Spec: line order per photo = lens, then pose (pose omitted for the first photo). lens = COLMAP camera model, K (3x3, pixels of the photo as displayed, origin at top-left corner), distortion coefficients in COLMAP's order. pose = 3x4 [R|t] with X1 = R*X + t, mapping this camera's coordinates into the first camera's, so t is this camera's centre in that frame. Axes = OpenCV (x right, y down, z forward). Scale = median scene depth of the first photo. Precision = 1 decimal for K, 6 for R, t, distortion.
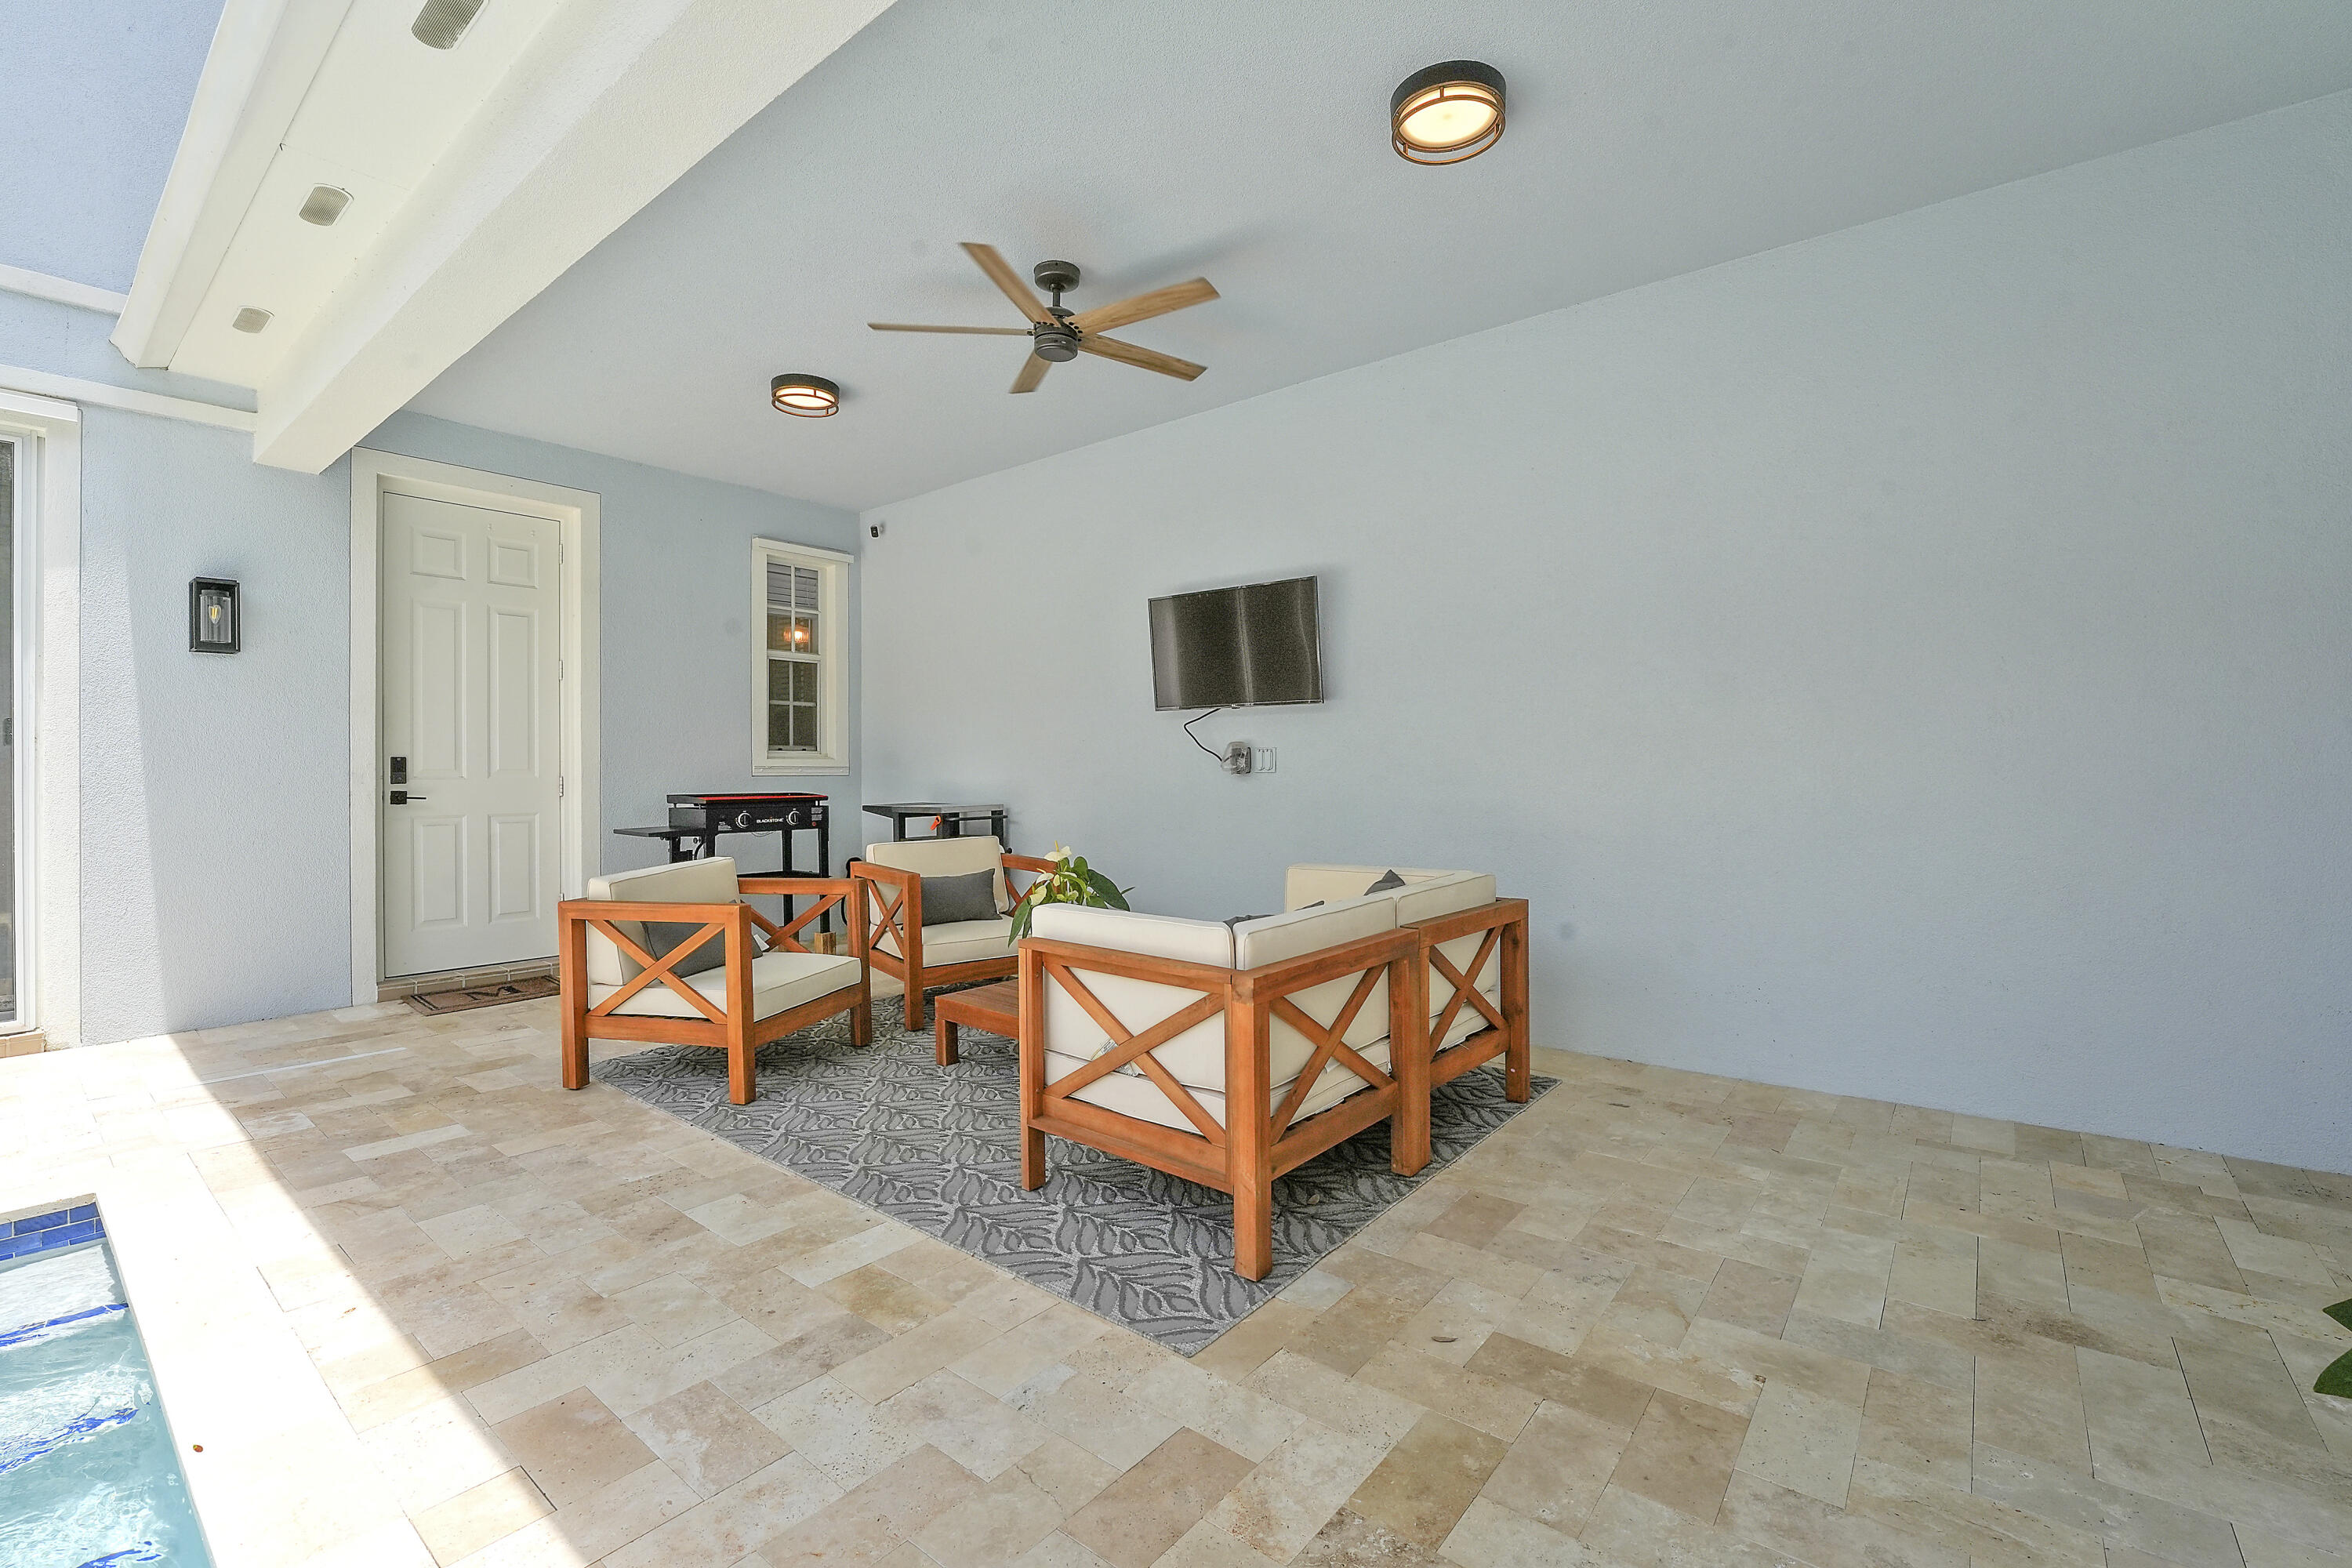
lens RADIAL K [[1051.0, 0, 1184.4], [0, 1051.0, 766.2], [0, 0, 1]] dist [-0.017582, 0.000715]
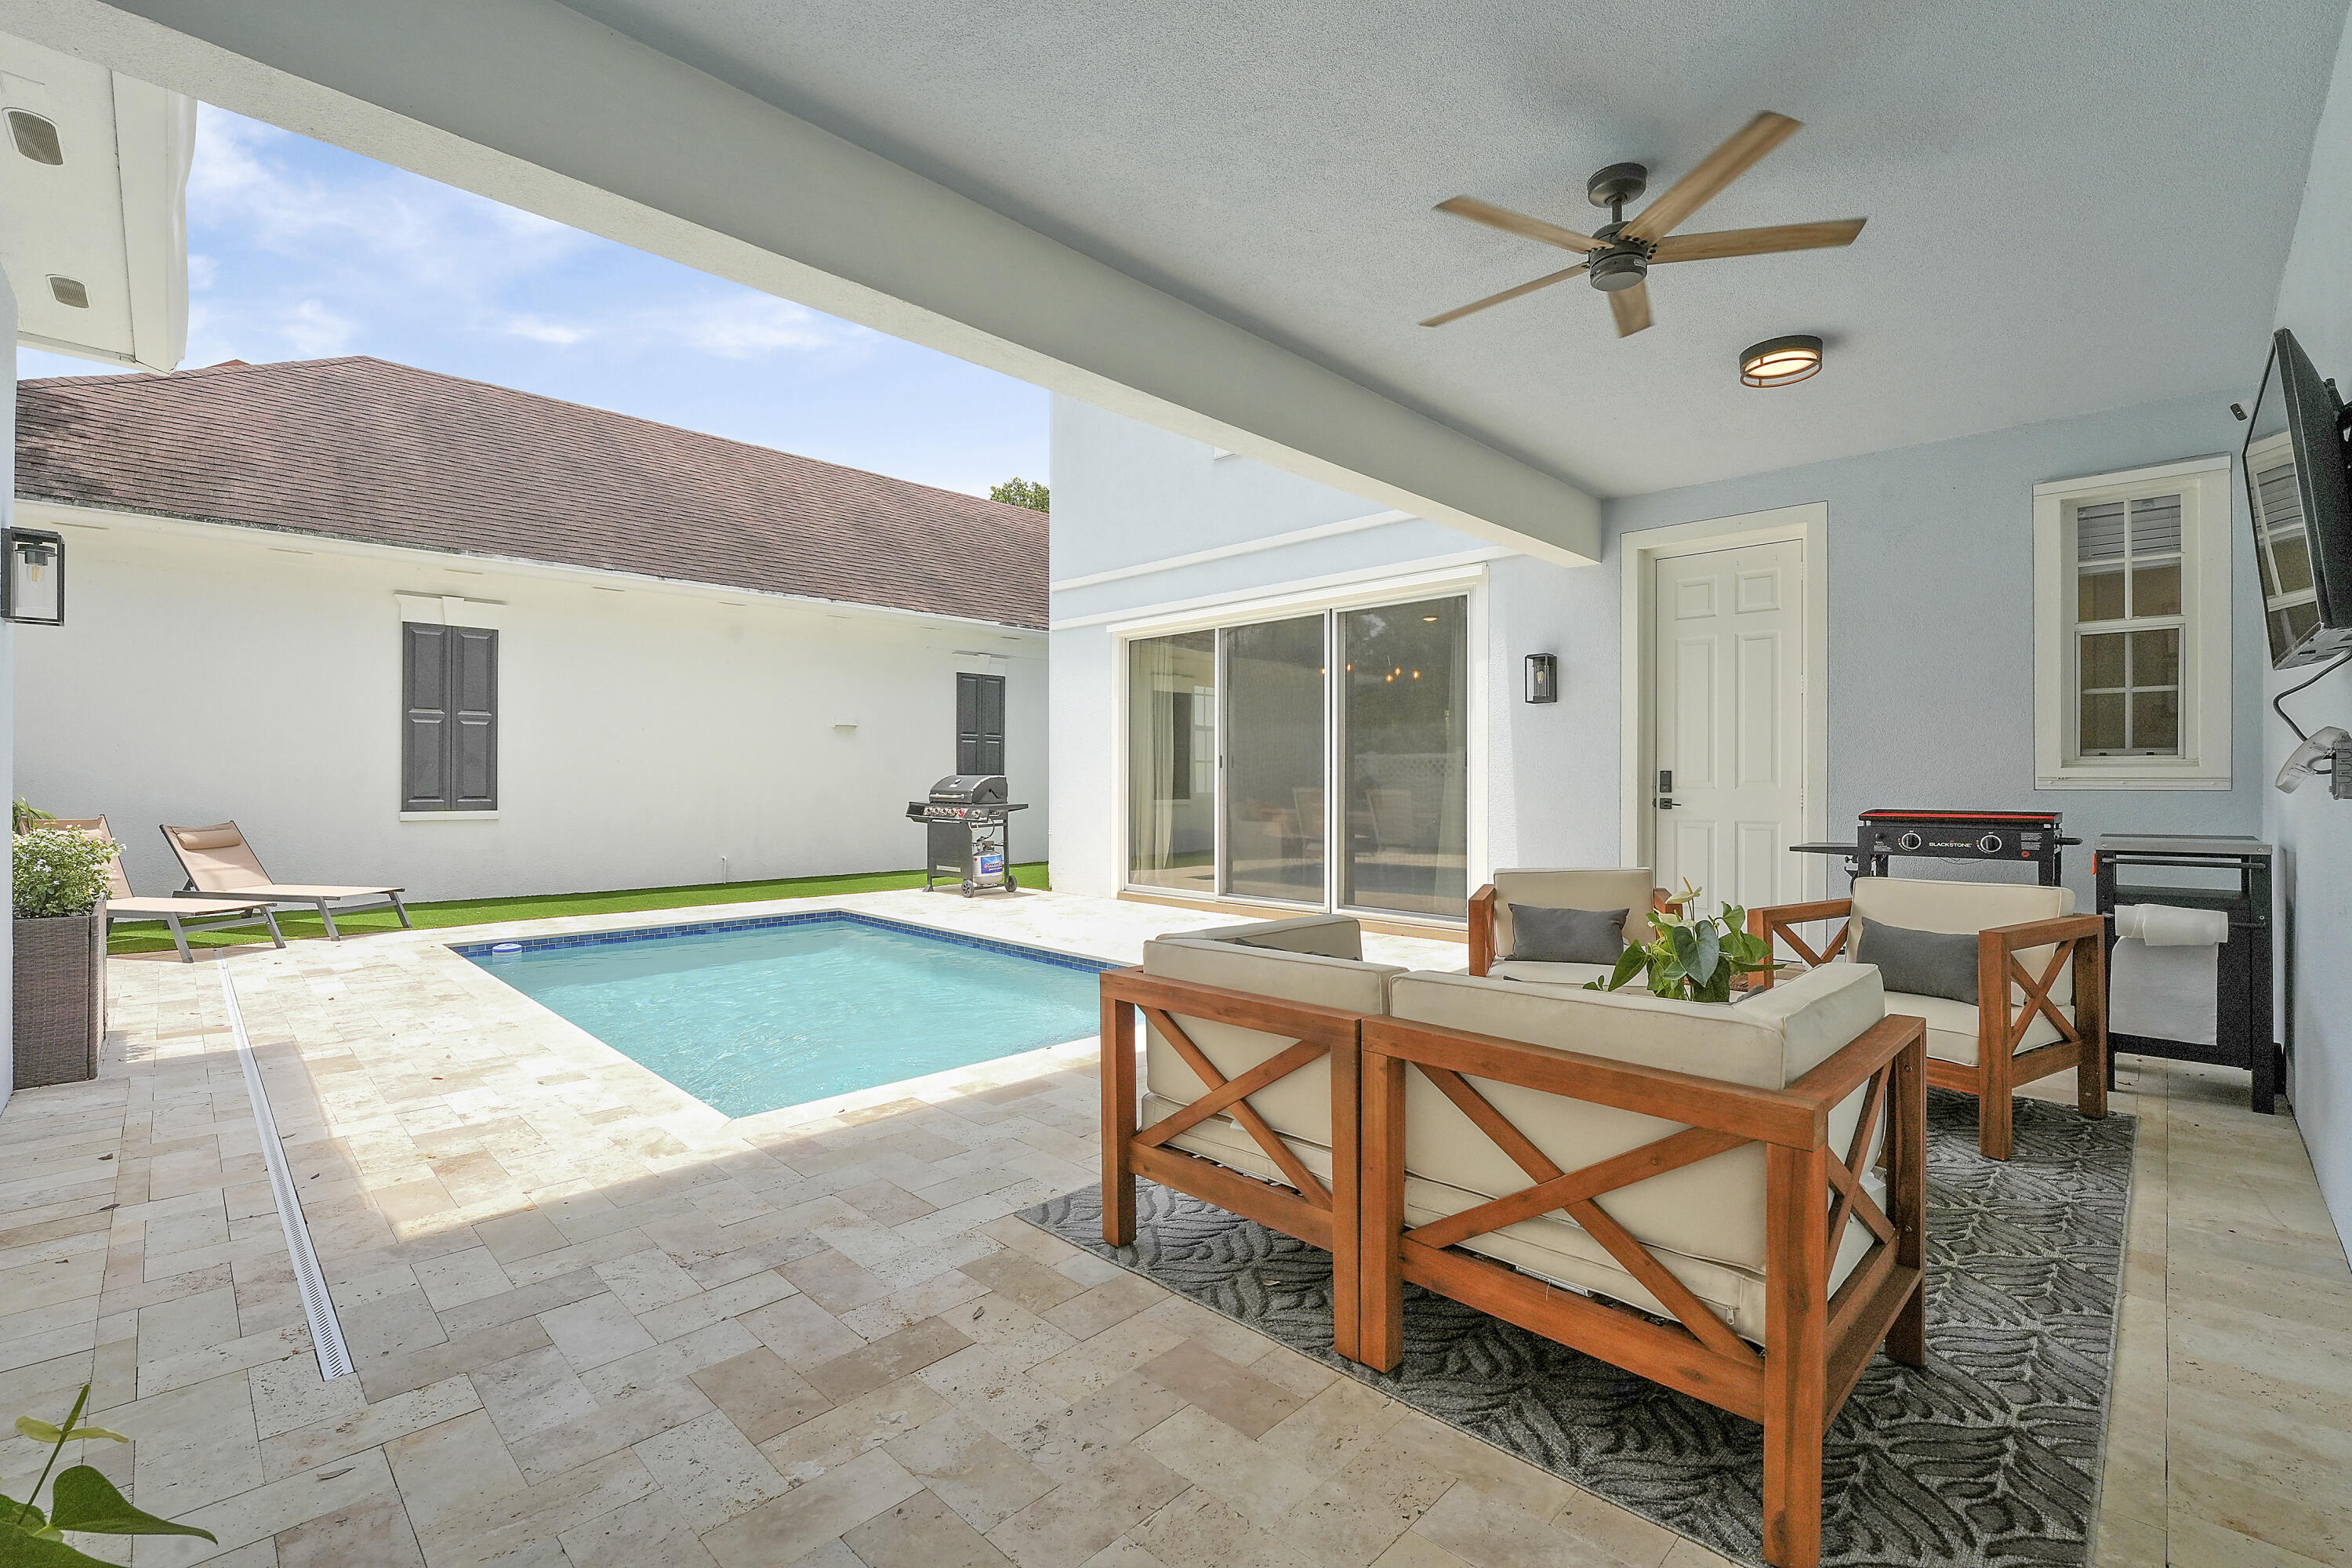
lens RADIAL K [[1045.3, 0, 1167.3], [0, 1045.3, 786.5], [0, 0, 1]] dist [-0.019202, 0.000074]
pose [[-0.137933, 0.010631, -0.990385, 0.706870], [0.007045, 0.999928, 0.009752, -0.008049], [0.990417, -0.005633, -0.137997, 0.736205]]
